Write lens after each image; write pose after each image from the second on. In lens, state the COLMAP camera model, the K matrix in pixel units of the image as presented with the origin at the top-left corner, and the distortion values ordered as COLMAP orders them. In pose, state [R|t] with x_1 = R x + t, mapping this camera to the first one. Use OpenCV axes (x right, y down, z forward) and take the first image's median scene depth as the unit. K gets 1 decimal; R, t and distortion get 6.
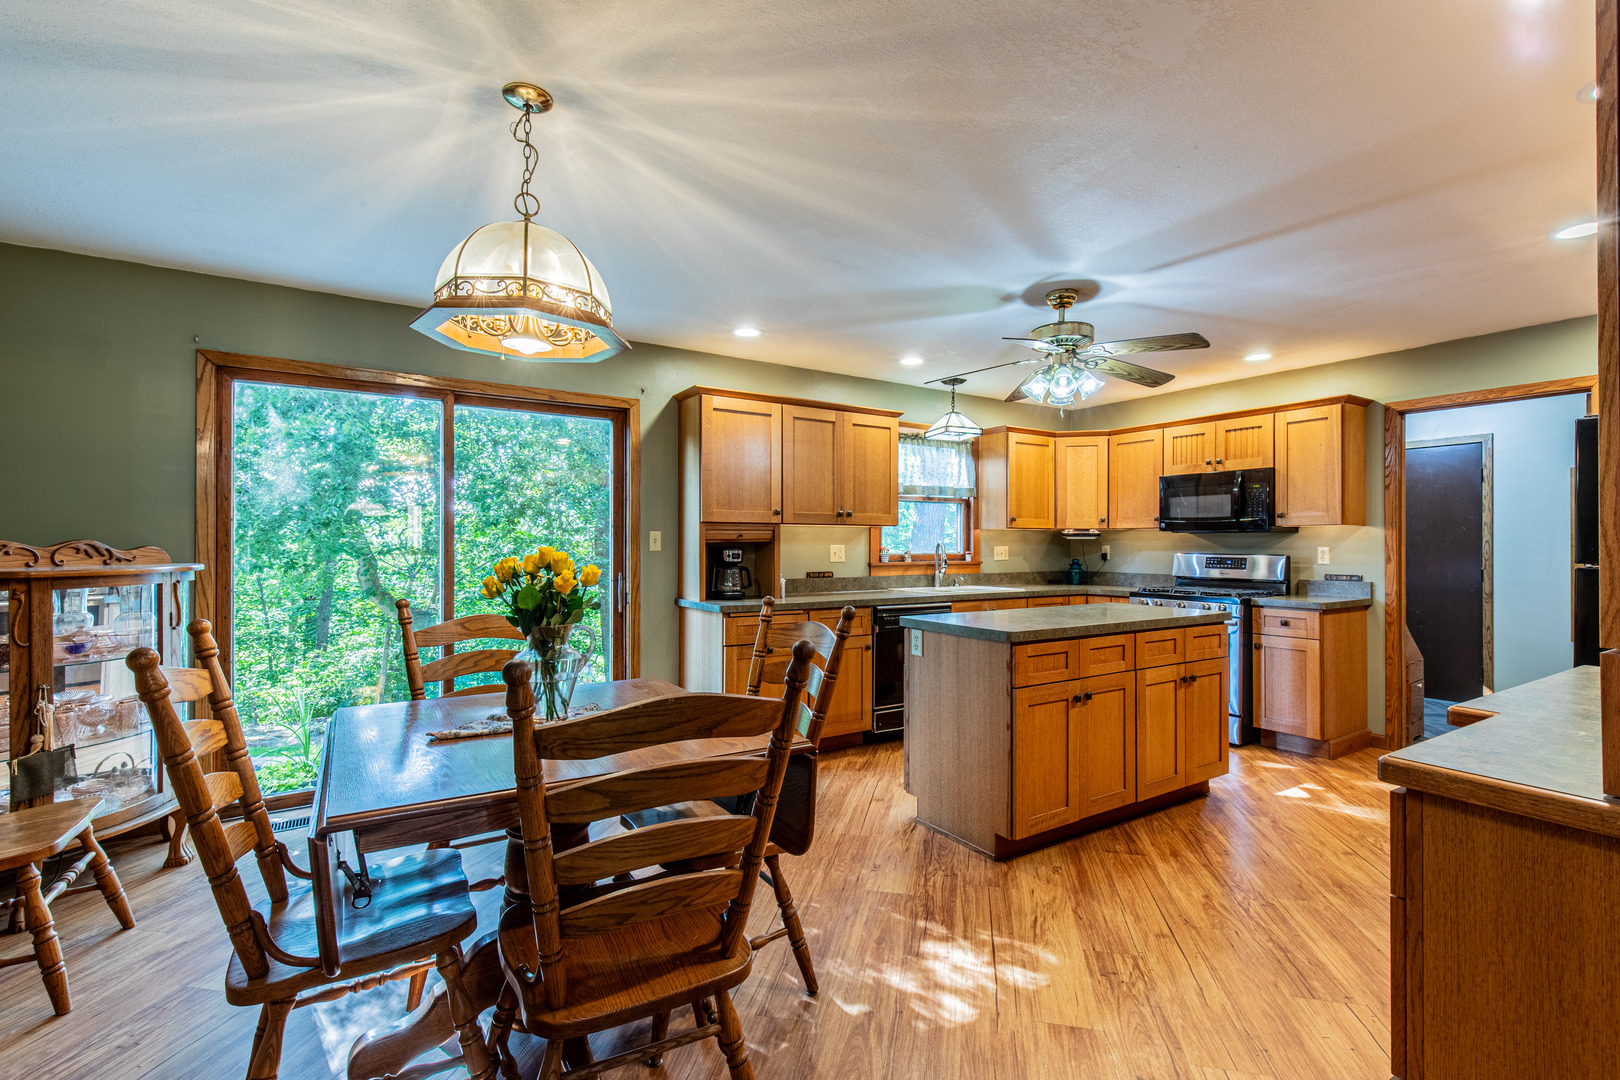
lens RADIAL K [[719.9, 0, 822.5], [0, 719.9, 542.1], [0, 0, 1]] dist [0.004754, 0.000465]
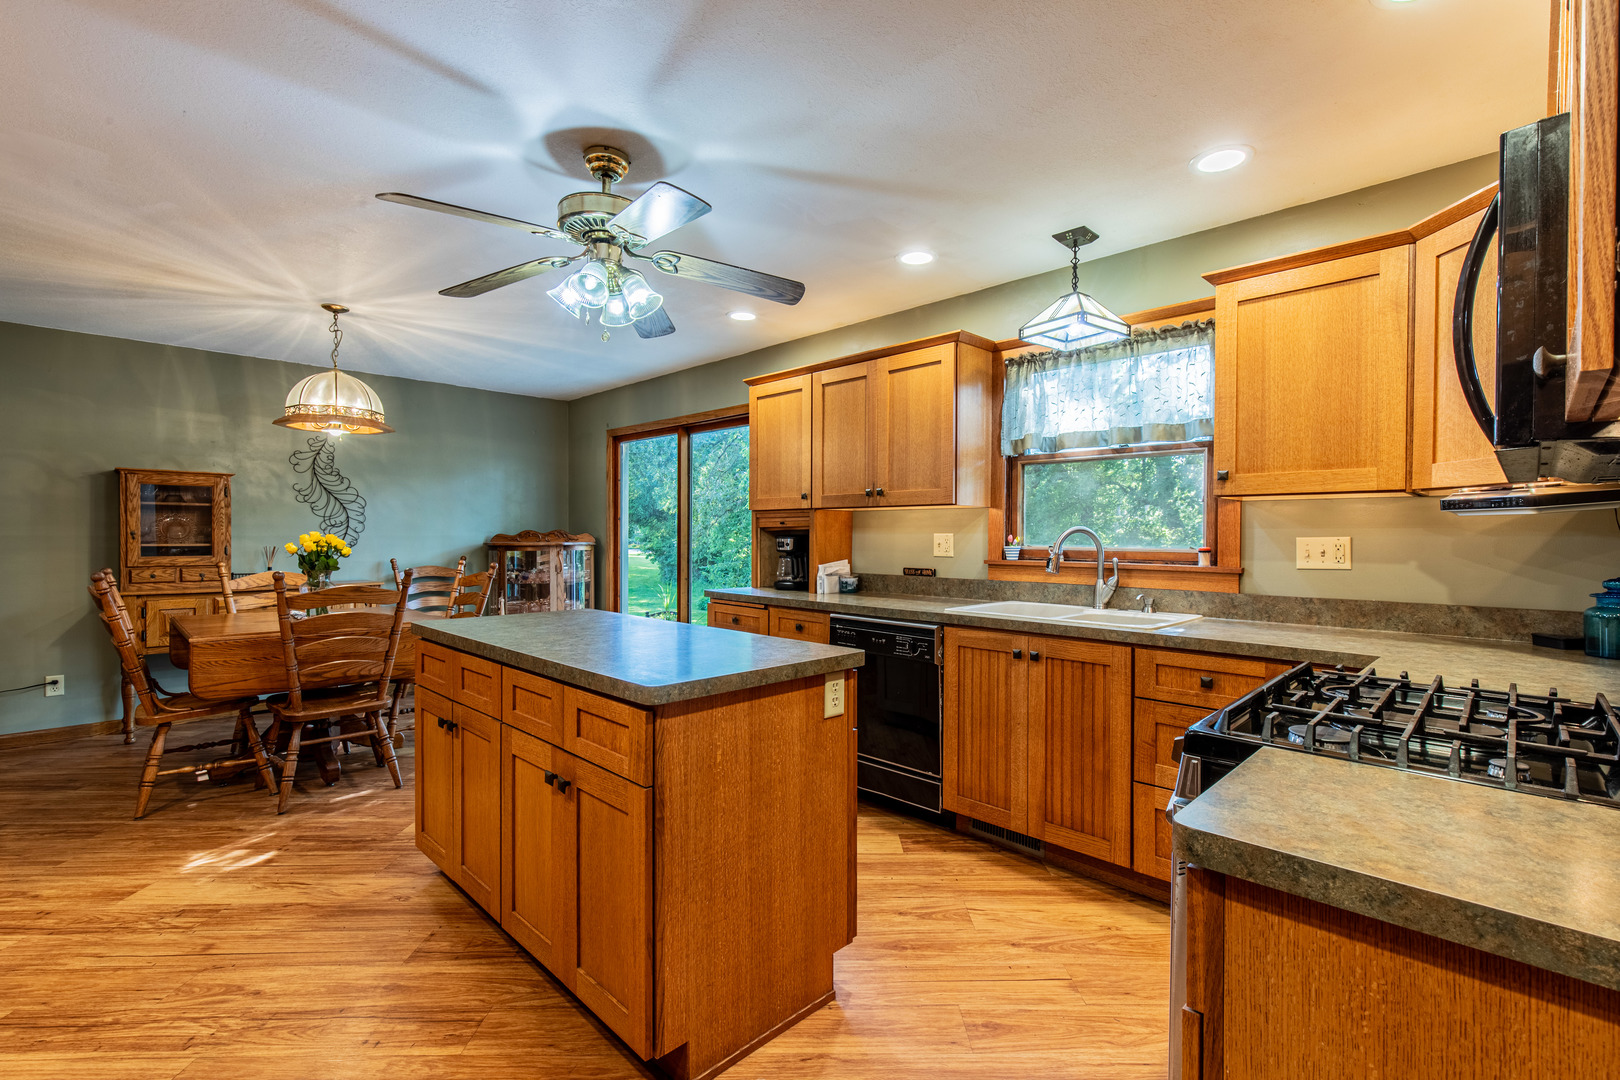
lens RADIAL K [[719.9, 0, 822.5], [0, 719.9, 542.1], [0, 0, 1]] dist [0.004754, 0.000465]
pose [[0.224794, 0.009806, -0.974357, 0.764624], [-0.000366, 0.999950, 0.009979, 0.005984], [0.974406, -0.001886, 0.224787, 0.769590]]
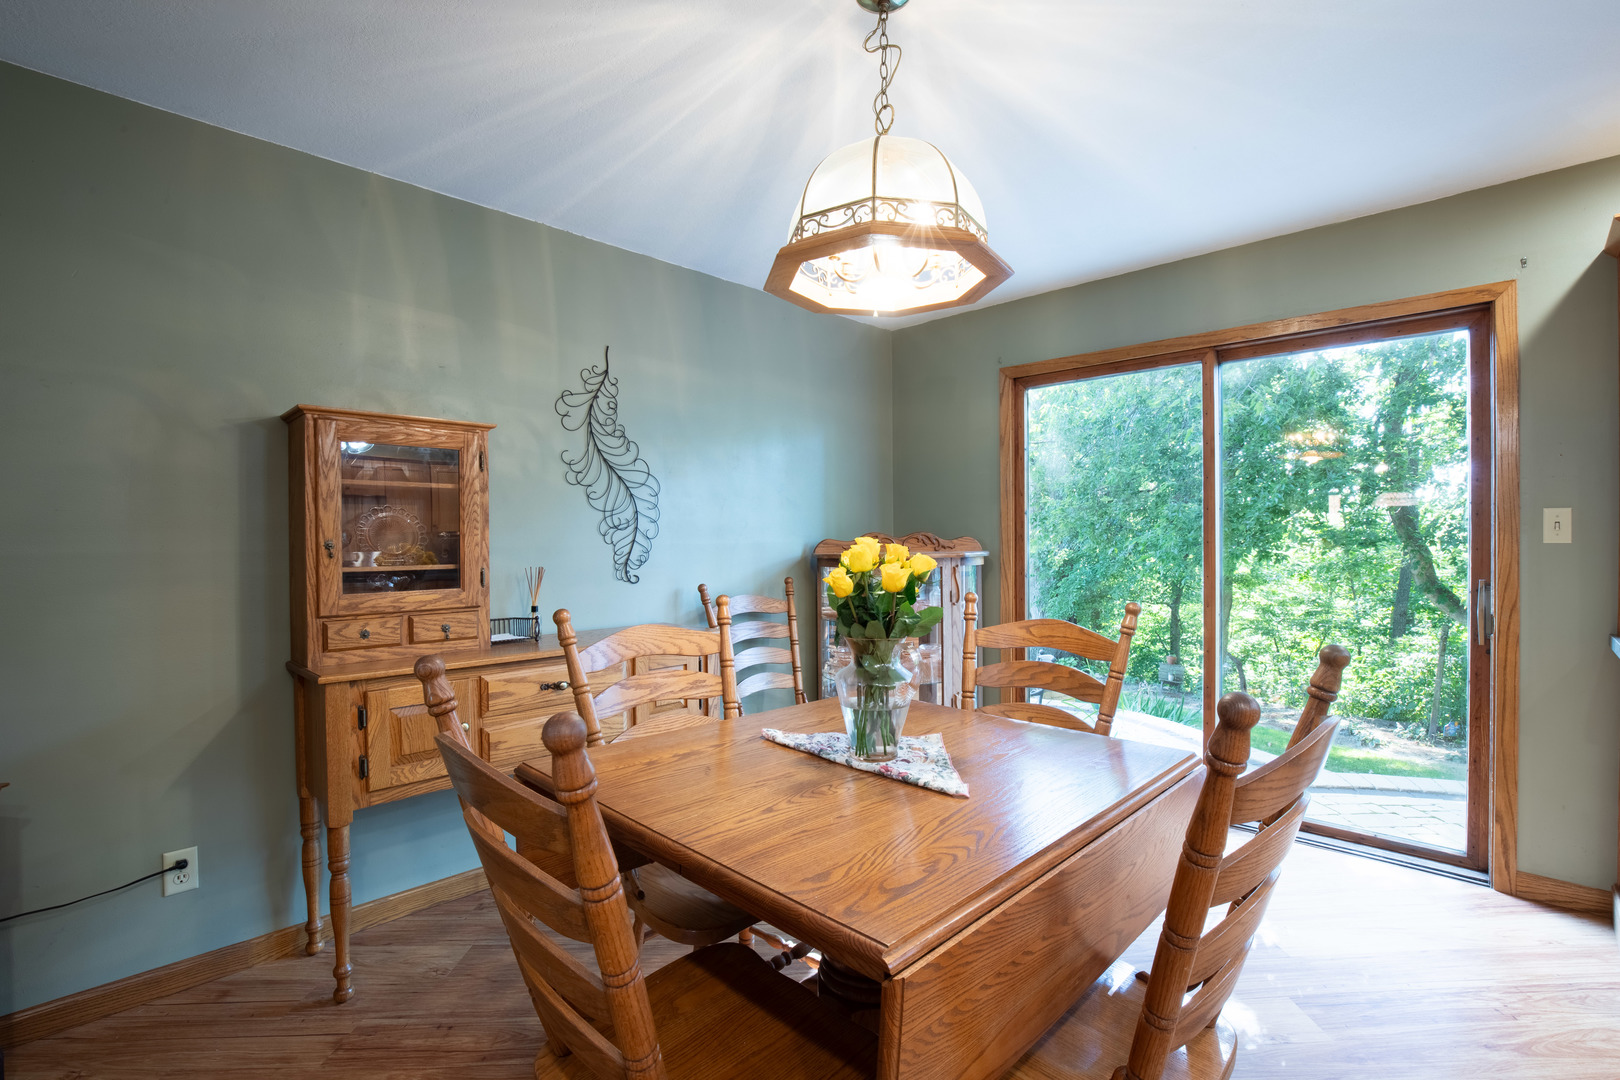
lens RADIAL K [[737.4, 0, 816.3], [0, 737.4, 543.3], [0, 0, 1]] dist [-0.025072, 0.000340]
pose [[0.235066, 0.005637, -0.971963, 0.156267], [0.009327, 0.999924, 0.008054, 0.002139], [0.971935, -0.010959, 0.234996, 0.295791]]
